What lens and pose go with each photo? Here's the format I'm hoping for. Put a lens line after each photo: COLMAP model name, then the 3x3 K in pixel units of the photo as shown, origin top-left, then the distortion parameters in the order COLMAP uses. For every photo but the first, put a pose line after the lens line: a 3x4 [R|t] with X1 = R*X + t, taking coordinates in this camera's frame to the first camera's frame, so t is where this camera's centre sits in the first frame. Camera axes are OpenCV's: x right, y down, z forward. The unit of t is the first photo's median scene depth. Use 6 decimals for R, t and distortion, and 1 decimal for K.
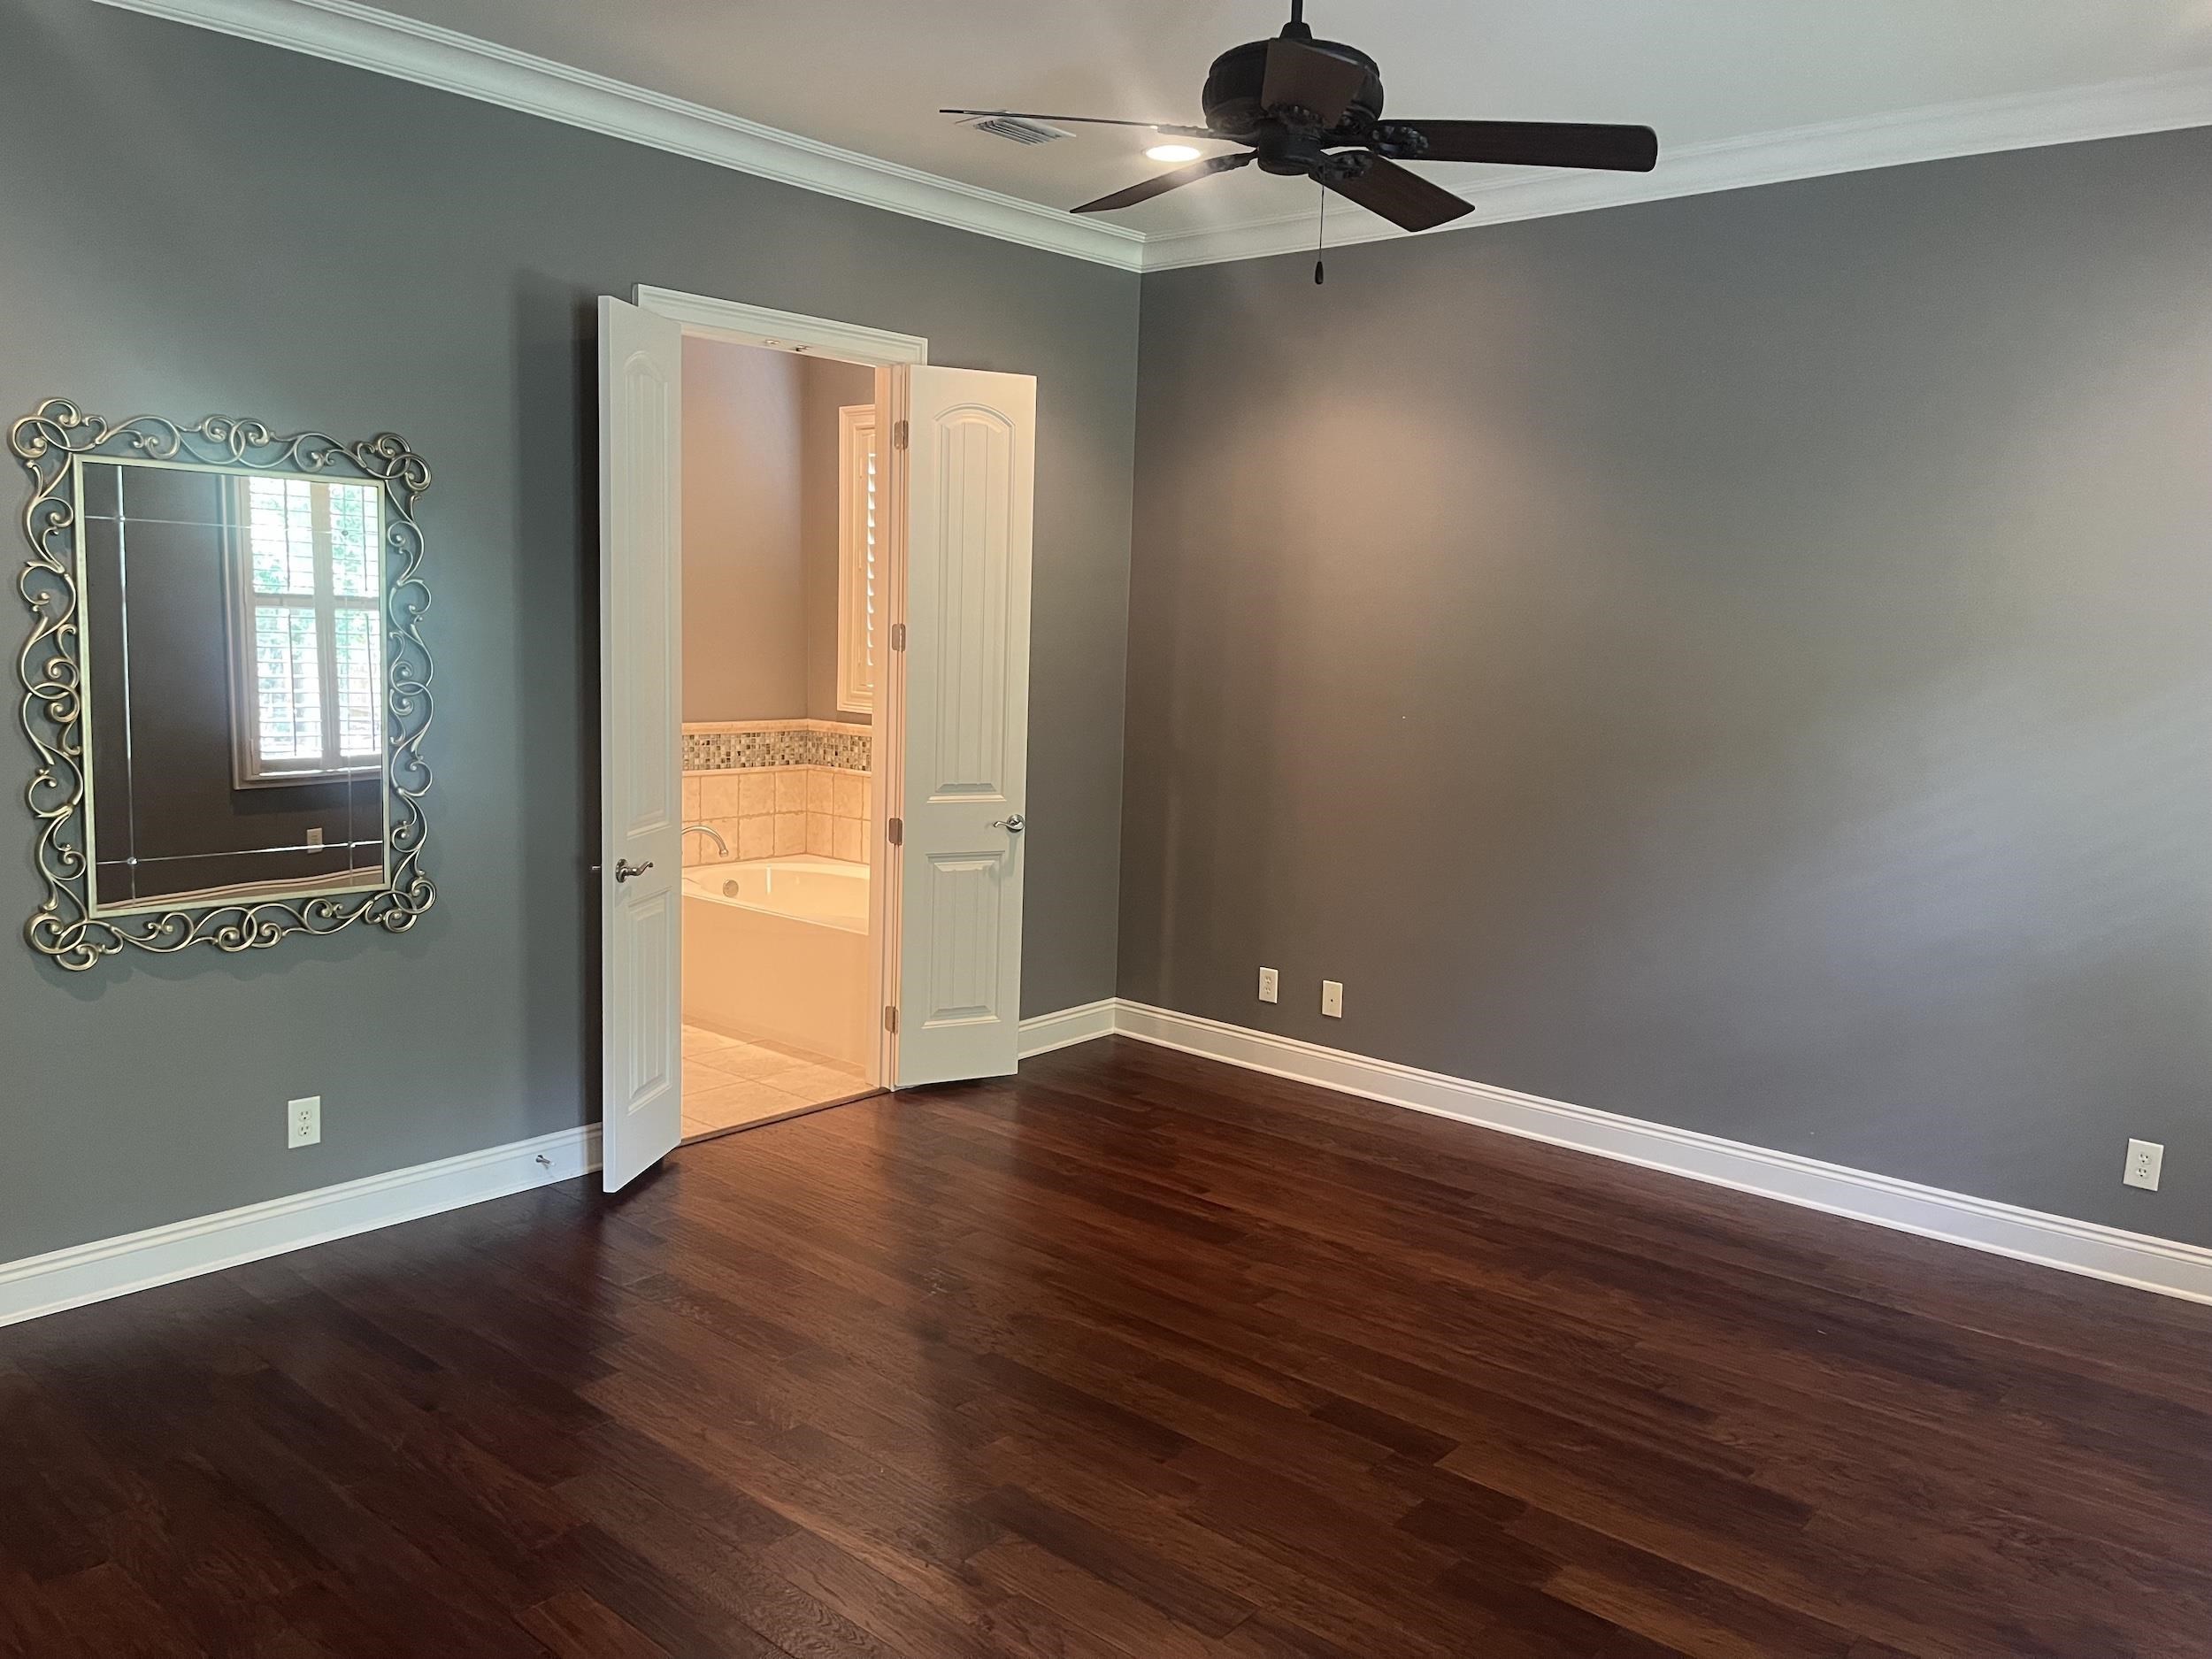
lens RADIAL K [[1691.6, 0, 1106.0], [0, 1691.6, 826.9], [0, 0, 1]] dist [0.047451, -0.059451]
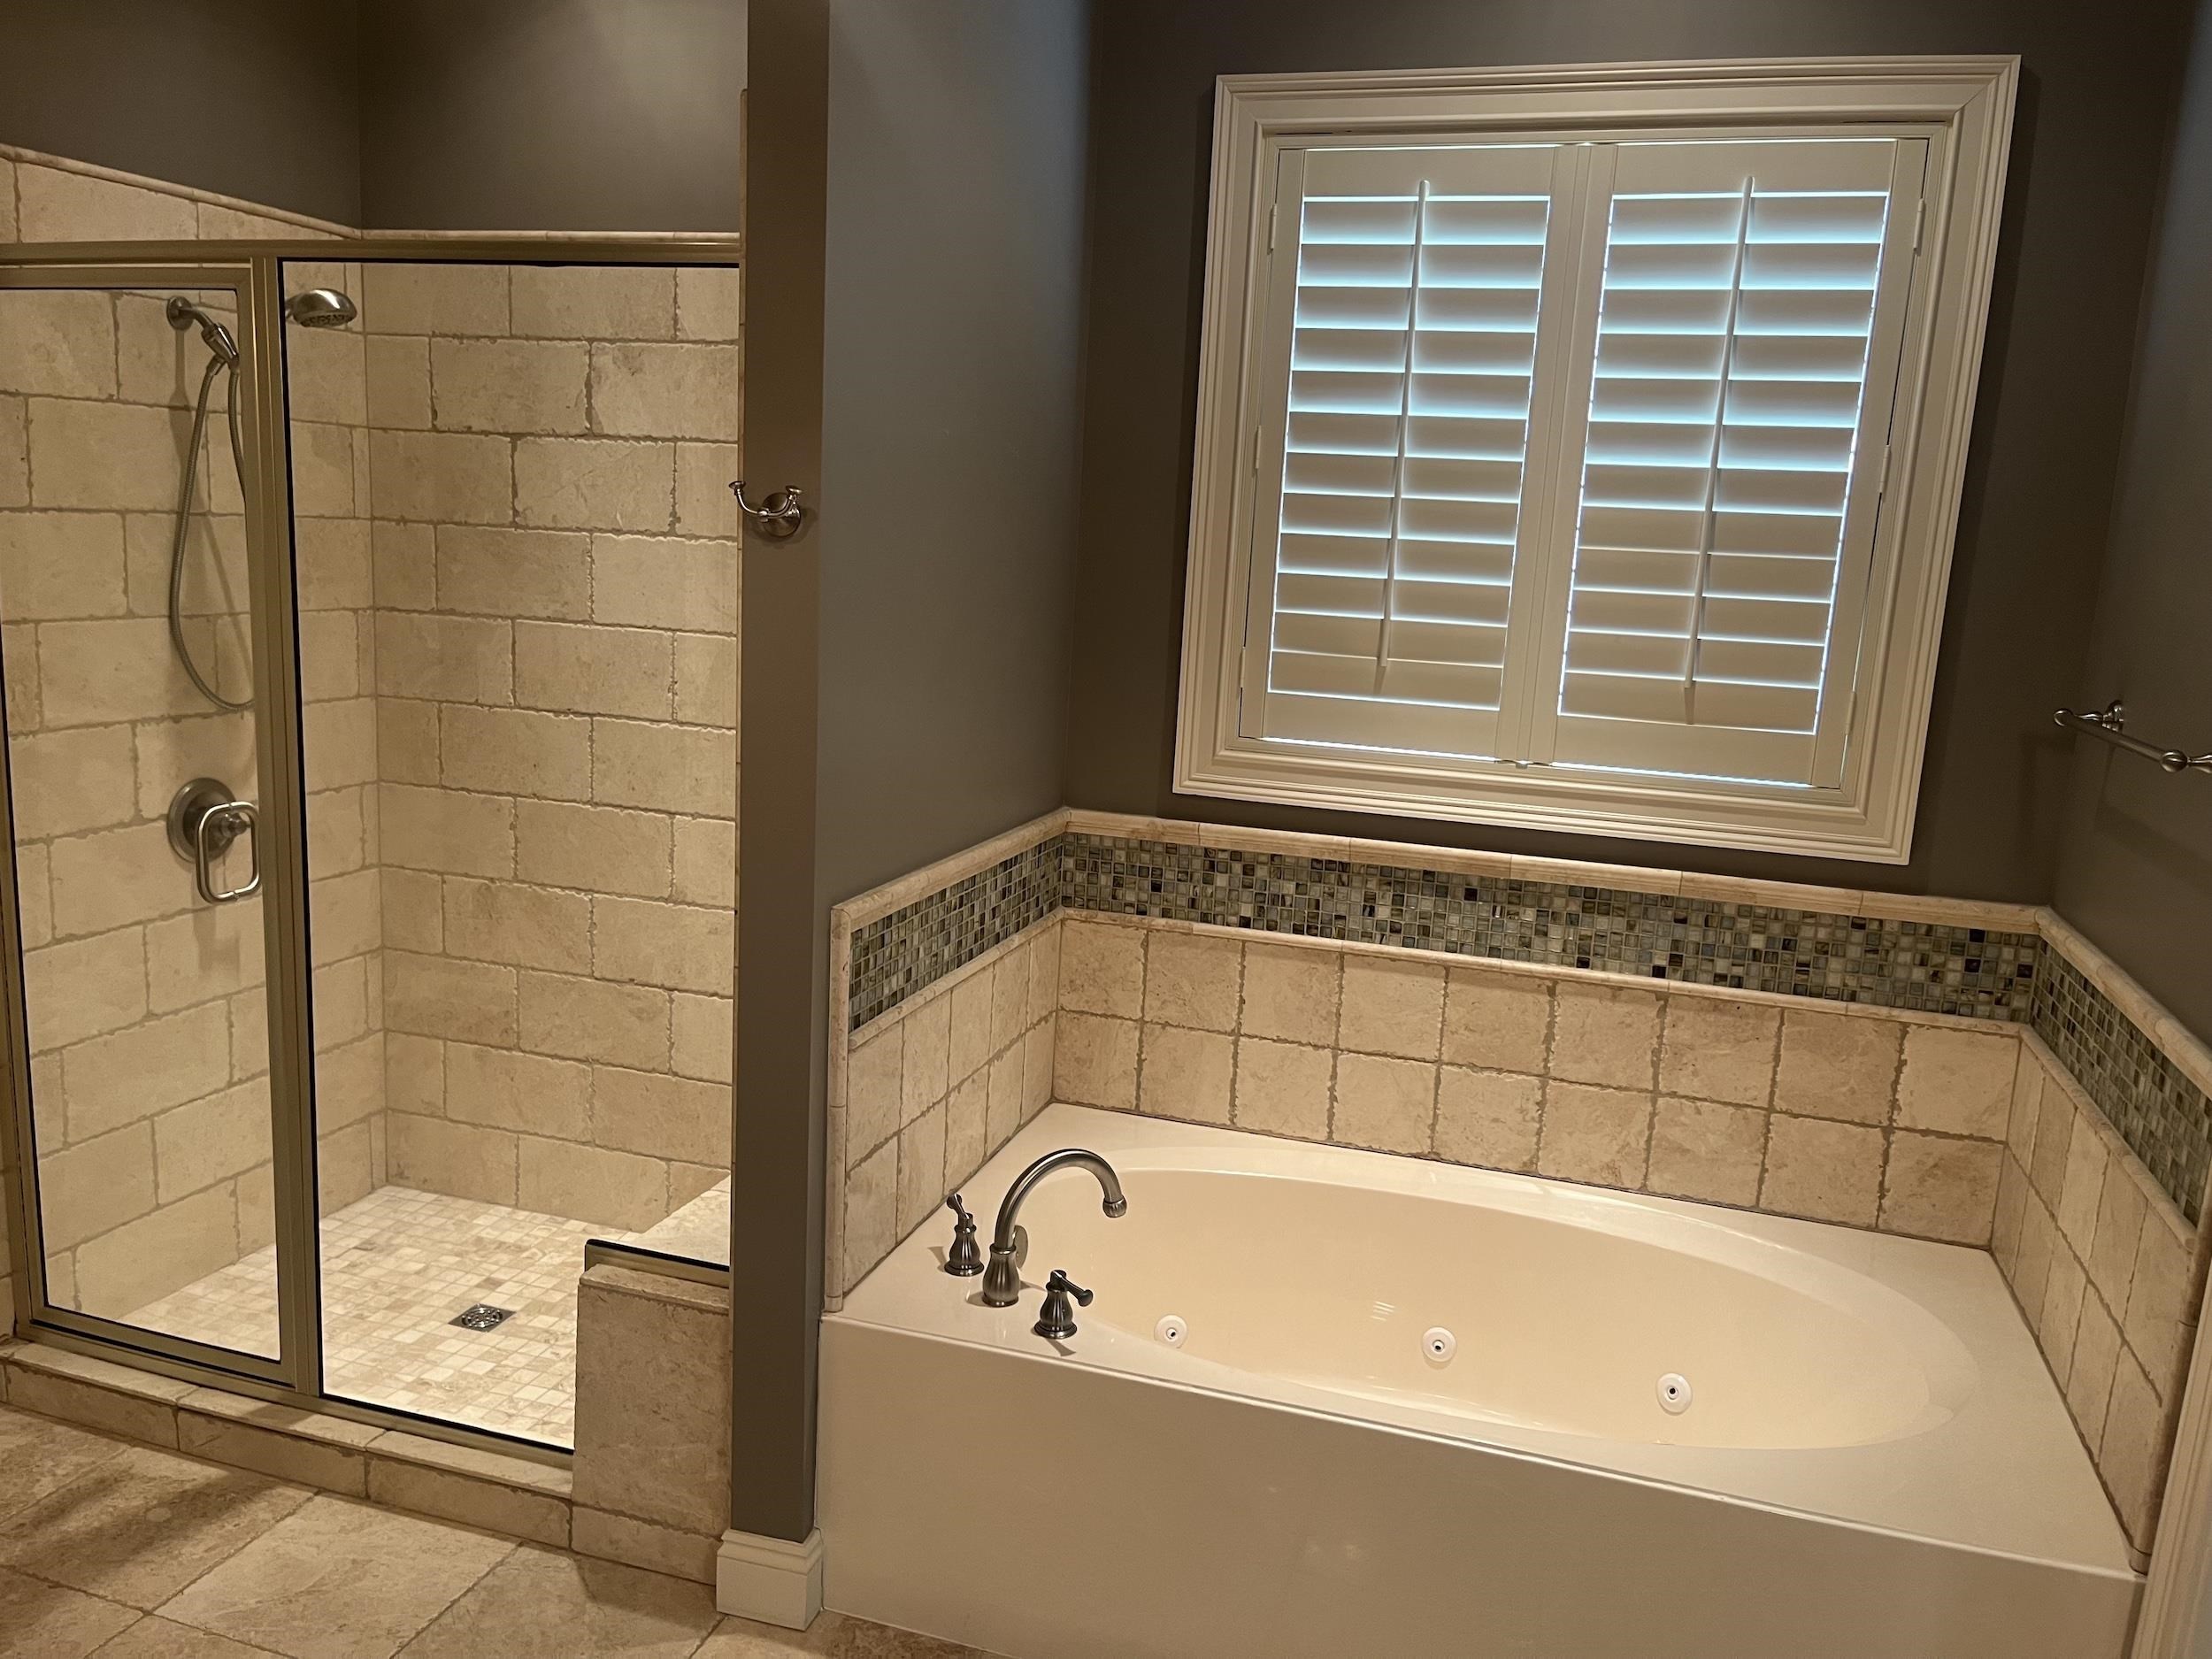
lens RADIAL K [[1691.6, 0, 1102.3], [0, 1691.6, 834.1], [0, 0, 1]] dist [0.047451, -0.059451]
pose [[0.918621, -0.057551, 0.390926, -0.348454], [0.028799, 0.996457, 0.079020, -0.093461], [-0.394088, -0.061331, 0.917024, 0.600474]]
